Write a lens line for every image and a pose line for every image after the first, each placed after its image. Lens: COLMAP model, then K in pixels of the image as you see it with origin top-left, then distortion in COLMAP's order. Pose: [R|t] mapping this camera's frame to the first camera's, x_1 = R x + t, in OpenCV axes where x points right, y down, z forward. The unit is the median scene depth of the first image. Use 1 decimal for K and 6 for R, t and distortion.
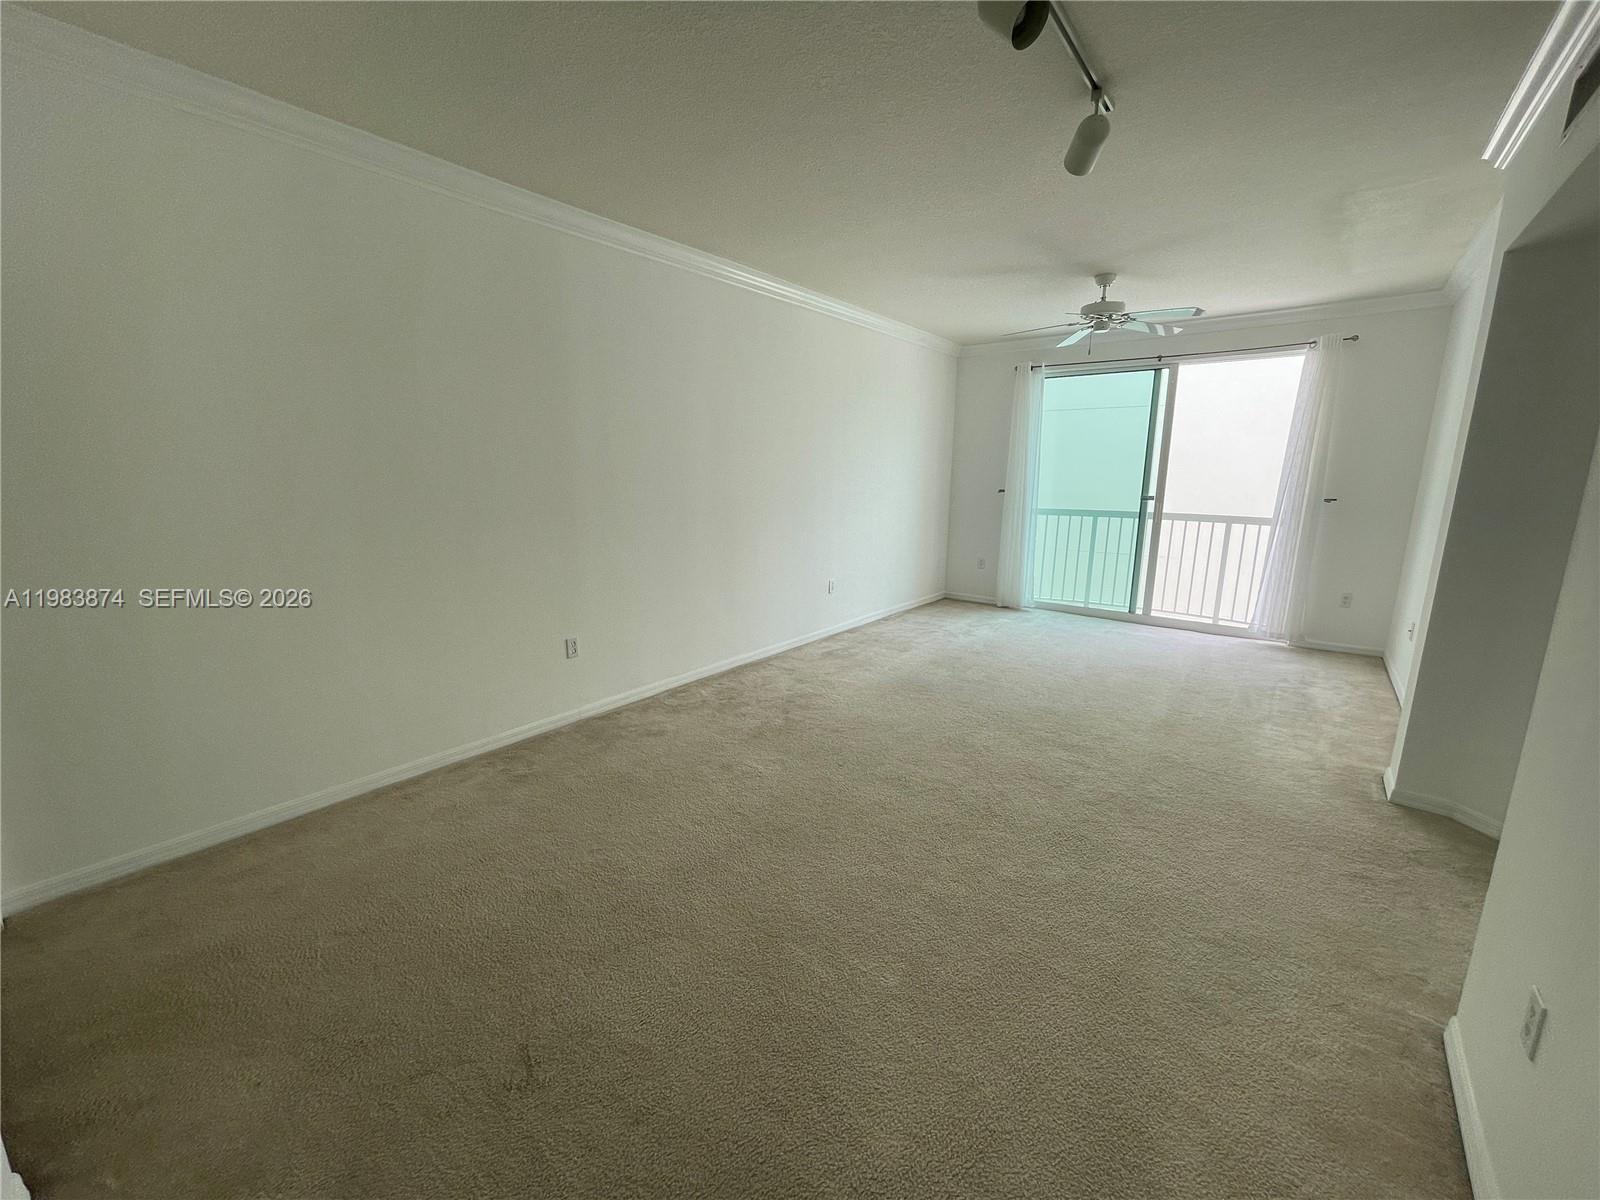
lens RADIAL K [[652.1, 0, 793.5], [0, 652.1, 606.4], [0, 0, 1]] dist [0.007974, 0.001408]
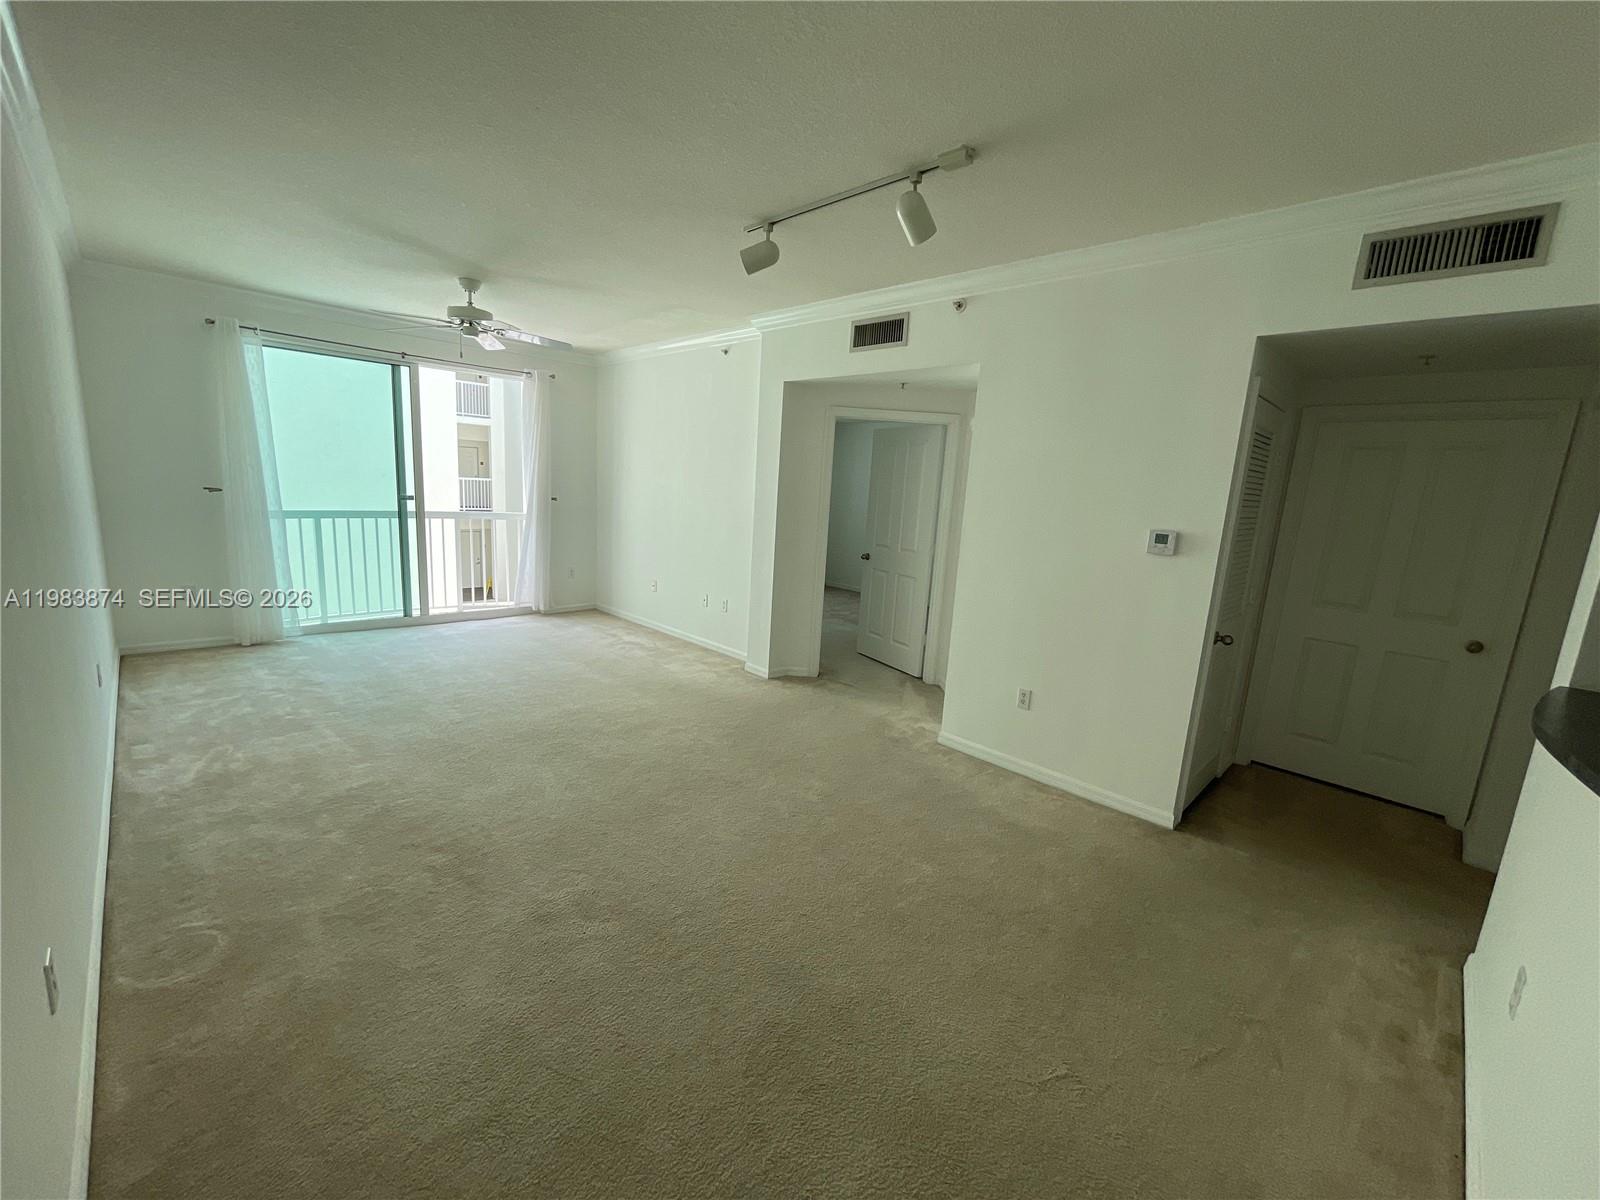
lens RADIAL K [[652.1, 0, 798.7], [0, 652.1, 598.2], [0, 0, 1]] dist [0.007974, 0.001408]
pose [[0.121964, -0.172589, 0.977414, -0.383594], [0.148393, 0.976868, 0.153976, -0.087195], [-0.981379, 0.126262, 0.144754, 0.323142]]
